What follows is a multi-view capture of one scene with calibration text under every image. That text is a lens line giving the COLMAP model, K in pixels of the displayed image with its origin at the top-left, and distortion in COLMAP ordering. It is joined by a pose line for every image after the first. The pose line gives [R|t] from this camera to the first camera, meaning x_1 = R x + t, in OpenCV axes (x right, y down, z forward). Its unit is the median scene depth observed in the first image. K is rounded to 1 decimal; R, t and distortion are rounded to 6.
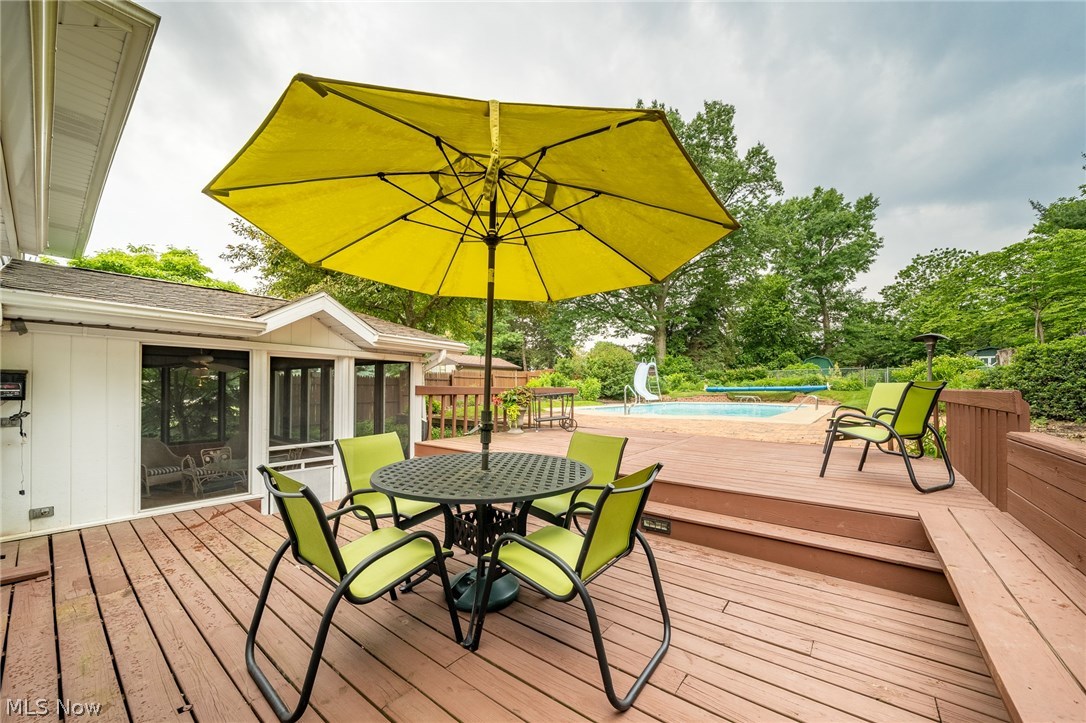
lens RADIAL K [[372.9, 0, 570.1], [0, 372.9, 381.7], [0, 0, 1]] dist [0.000897, -0.000919]
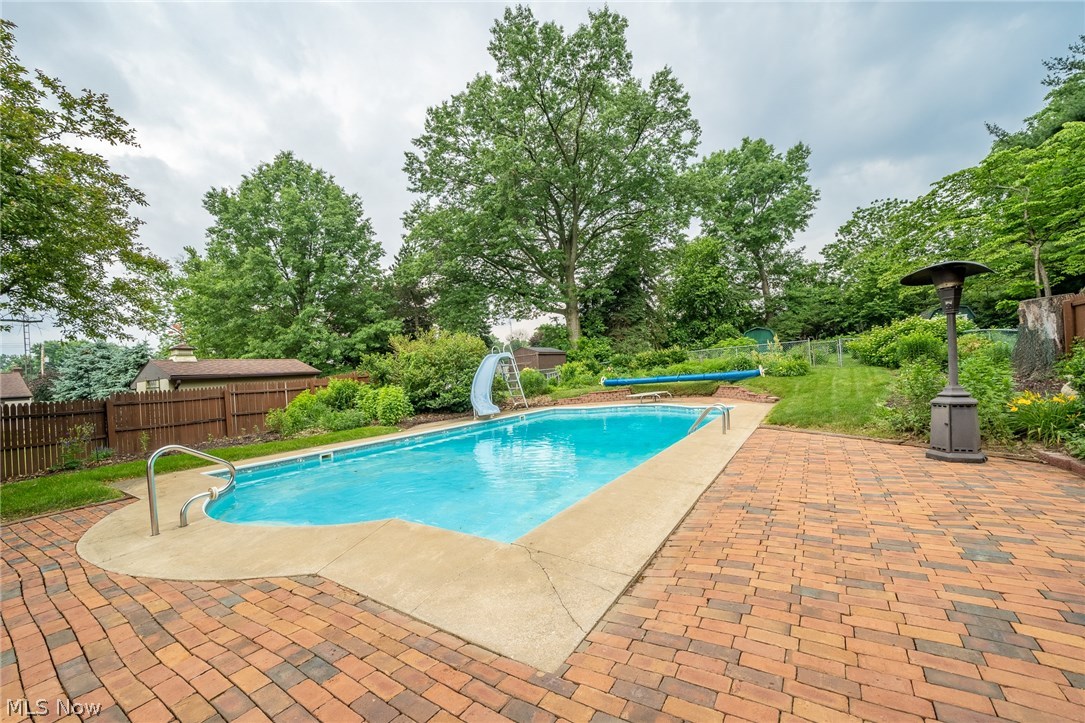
lens RADIAL K [[372.5, 0, 560.4], [0, 372.5, 358.9], [0, 0, 1]] dist [0.000897, -0.000919]
pose [[0.995249, -0.065020, 0.072474, 0.139259], [0.066366, 0.997662, -0.016310, -0.012090], [-0.071244, 0.021043, 0.997237, 0.172268]]
